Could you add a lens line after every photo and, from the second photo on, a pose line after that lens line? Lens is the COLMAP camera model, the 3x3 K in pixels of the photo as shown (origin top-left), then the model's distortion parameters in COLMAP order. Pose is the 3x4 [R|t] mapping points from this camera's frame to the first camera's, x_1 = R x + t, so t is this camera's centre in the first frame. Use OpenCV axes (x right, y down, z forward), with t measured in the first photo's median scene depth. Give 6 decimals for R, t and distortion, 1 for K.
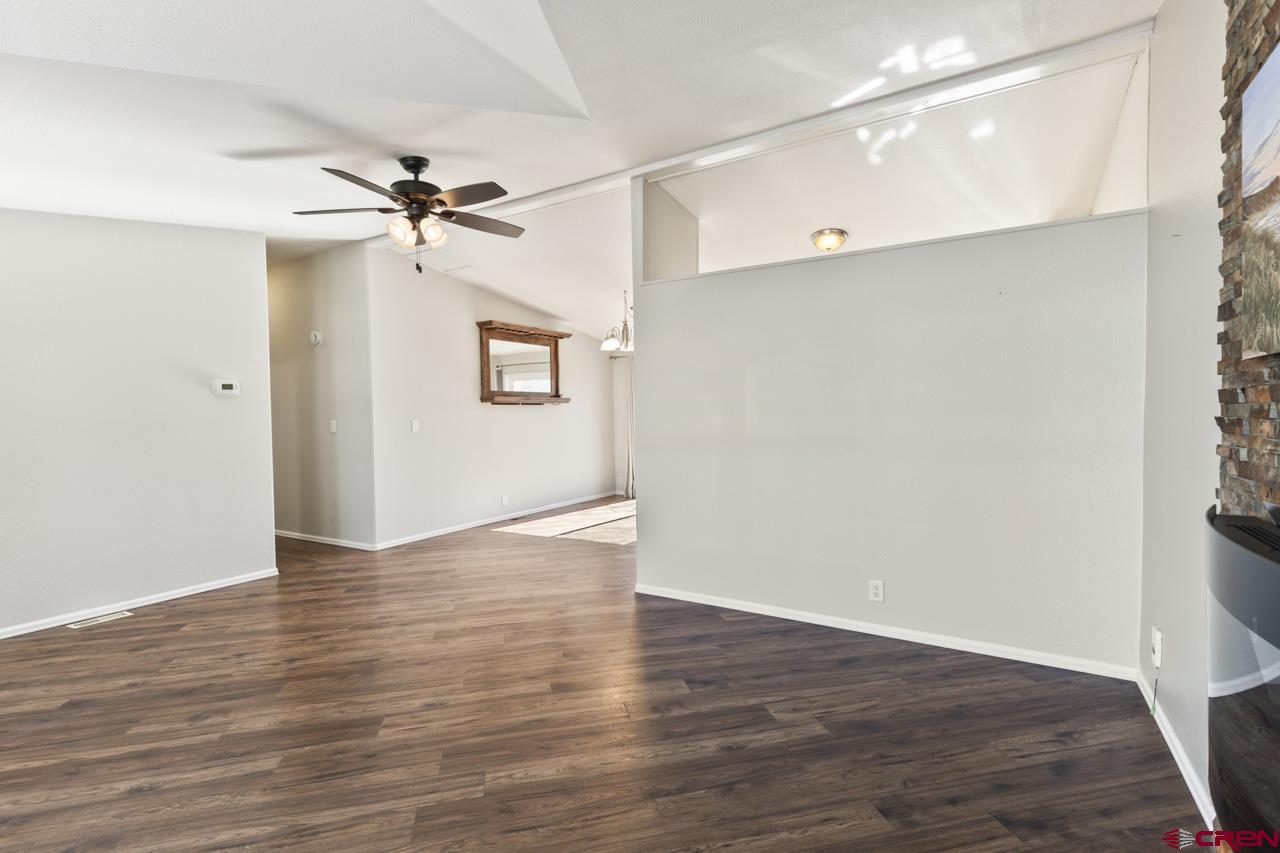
lens RADIAL K [[579.8, 0, 640.0], [0, 579.8, 426.5], [0, 0, 1]] dist [0.003243, 0.000477]
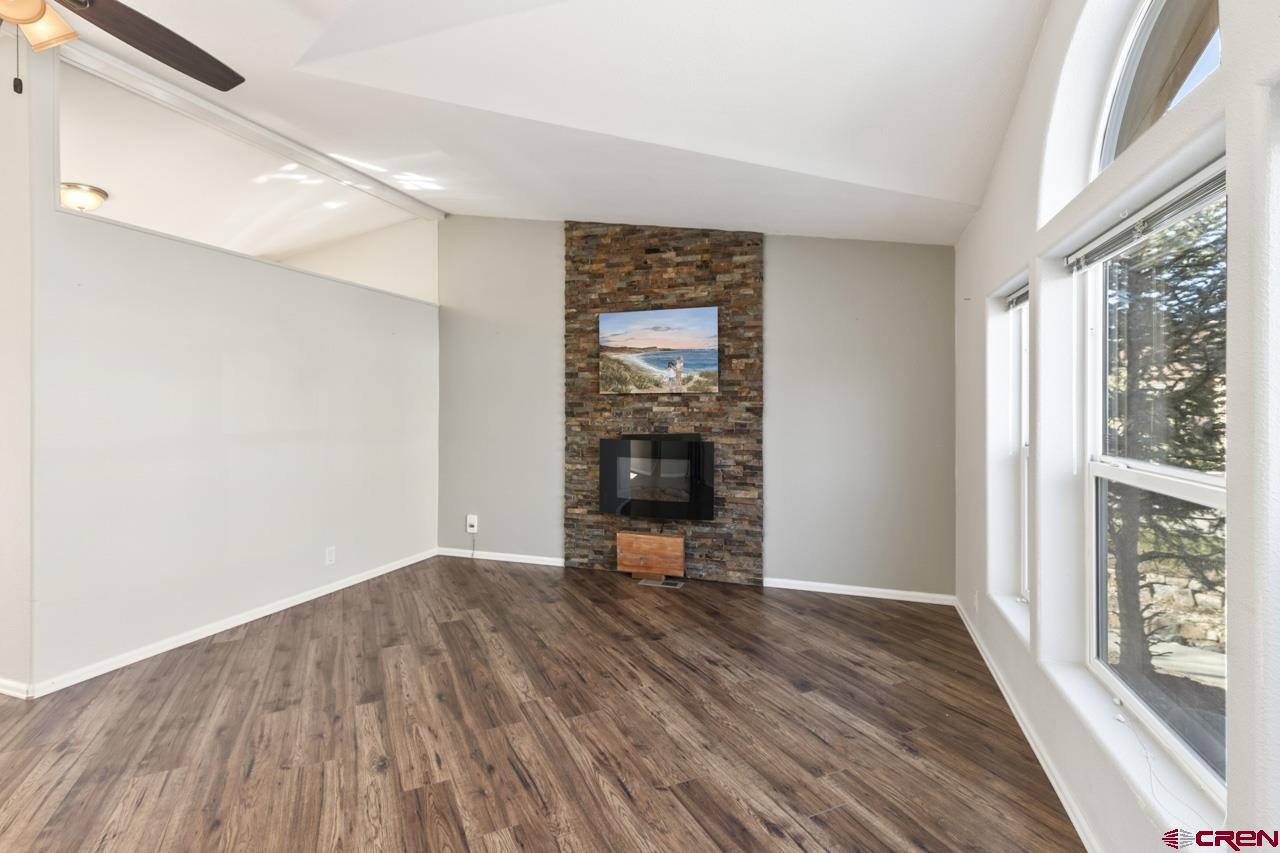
lens RADIAL K [[595.9, 0, 639.4], [0, 595.9, 406.4], [0, 0, 1]] dist [0.002158, -0.000062]
pose [[-0.212437, 0.019107, 0.976988, -1.184990], [0.027811, 0.999522, -0.013501, 0.004397], [-0.976779, 0.024303, -0.212867, 0.774420]]
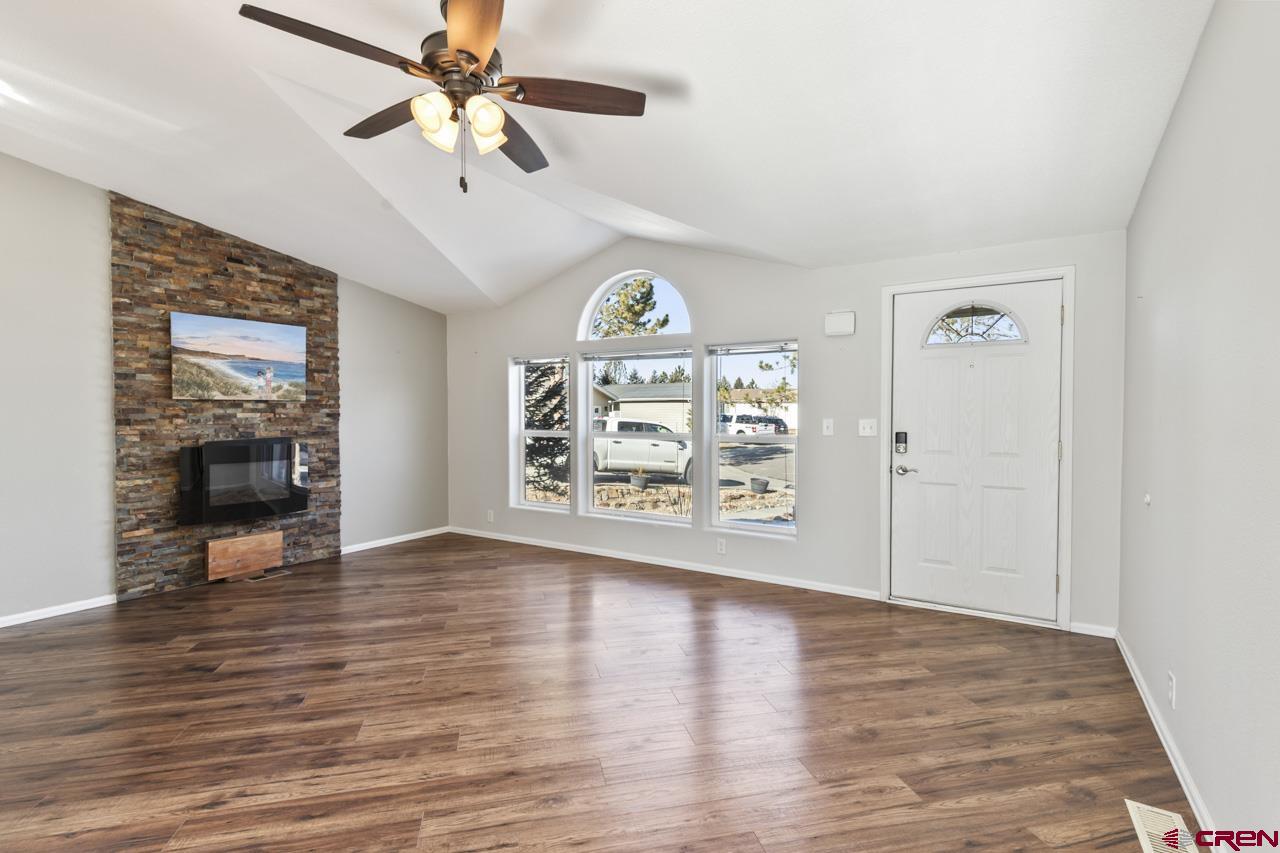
lens RADIAL K [[595.9, 0, 639.4], [0, 595.9, 406.4], [0, 0, 1]] dist [0.002158, -0.000062]
pose [[-0.999801, 0.017107, 0.010228, -0.726999], [0.017286, 0.999695, 0.017613, -0.046119], [-0.009924, 0.017787, -0.999793, 2.112374]]
